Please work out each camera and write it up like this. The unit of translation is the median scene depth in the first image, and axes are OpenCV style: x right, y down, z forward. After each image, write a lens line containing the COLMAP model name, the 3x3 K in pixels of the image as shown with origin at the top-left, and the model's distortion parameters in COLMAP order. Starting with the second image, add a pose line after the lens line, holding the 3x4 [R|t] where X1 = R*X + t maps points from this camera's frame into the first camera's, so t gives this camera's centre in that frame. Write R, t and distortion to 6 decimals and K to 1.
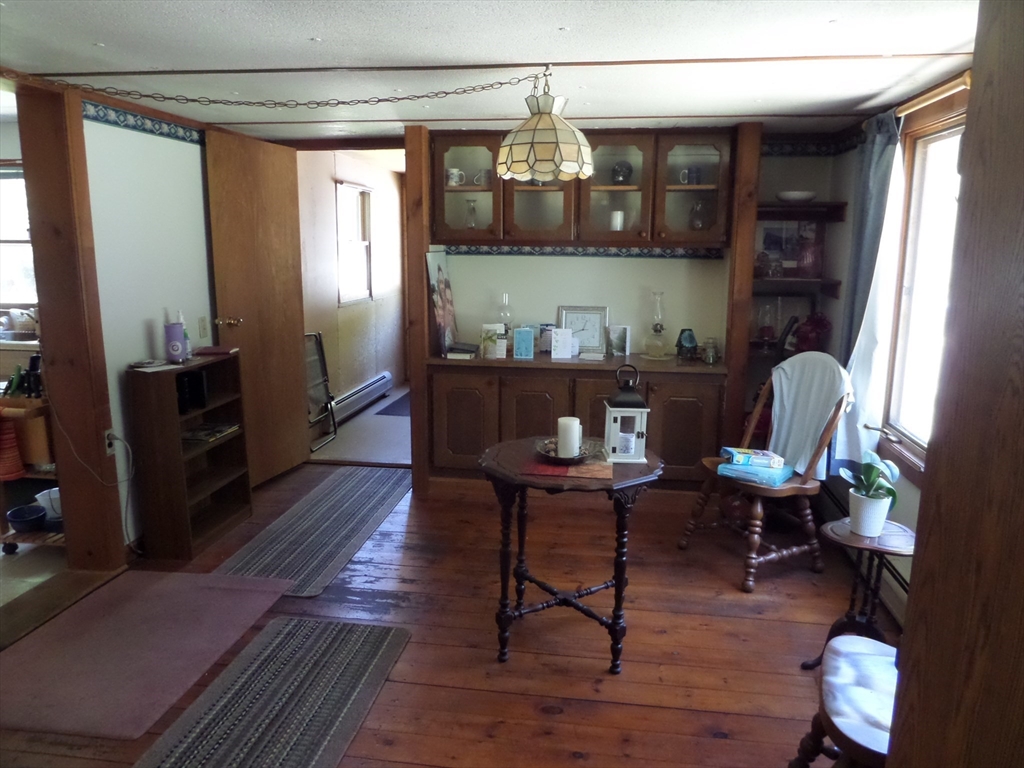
lens RADIAL K [[746.4, 0, 506.6], [0, 746.4, 386.8], [0, 0, 1]] dist [-0.014796, -0.000321]
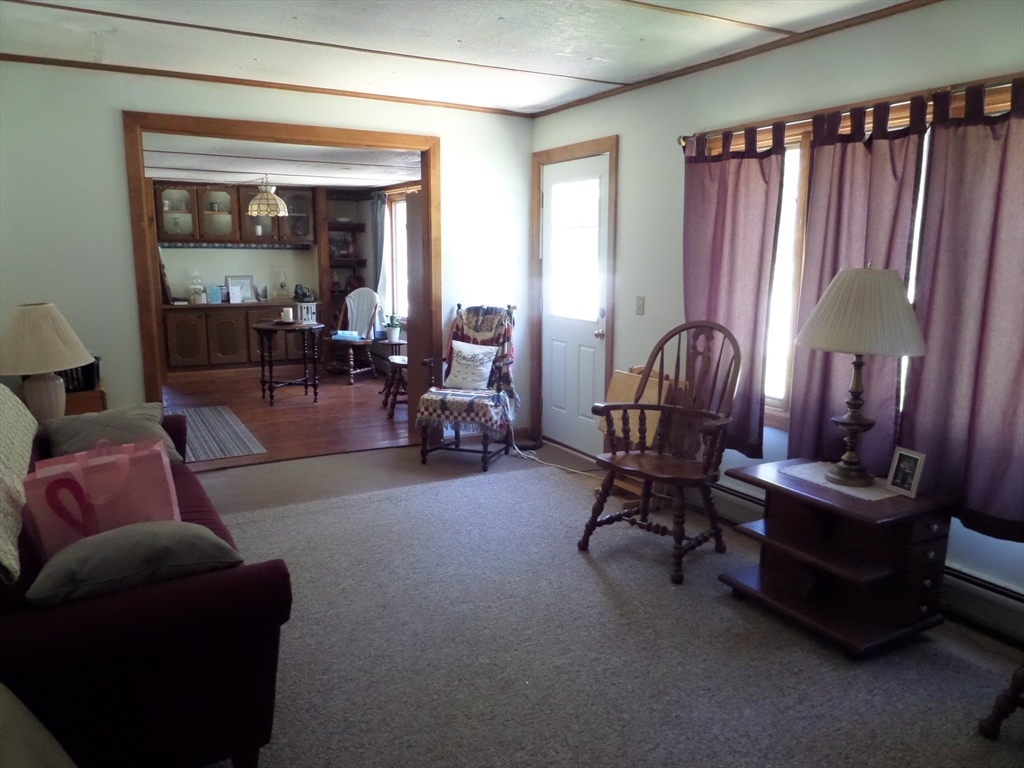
lens RADIAL K [[746.4, 0, 512.1], [0, 746.4, 387.8], [0, 0, 1]] dist [-0.014796, -0.000321]
pose [[0.789130, -0.111712, 0.603983, -0.572514], [0.112178, 0.992995, 0.037098, 0.197554], [-0.603896, 0.038479, 0.796134, -0.979282]]
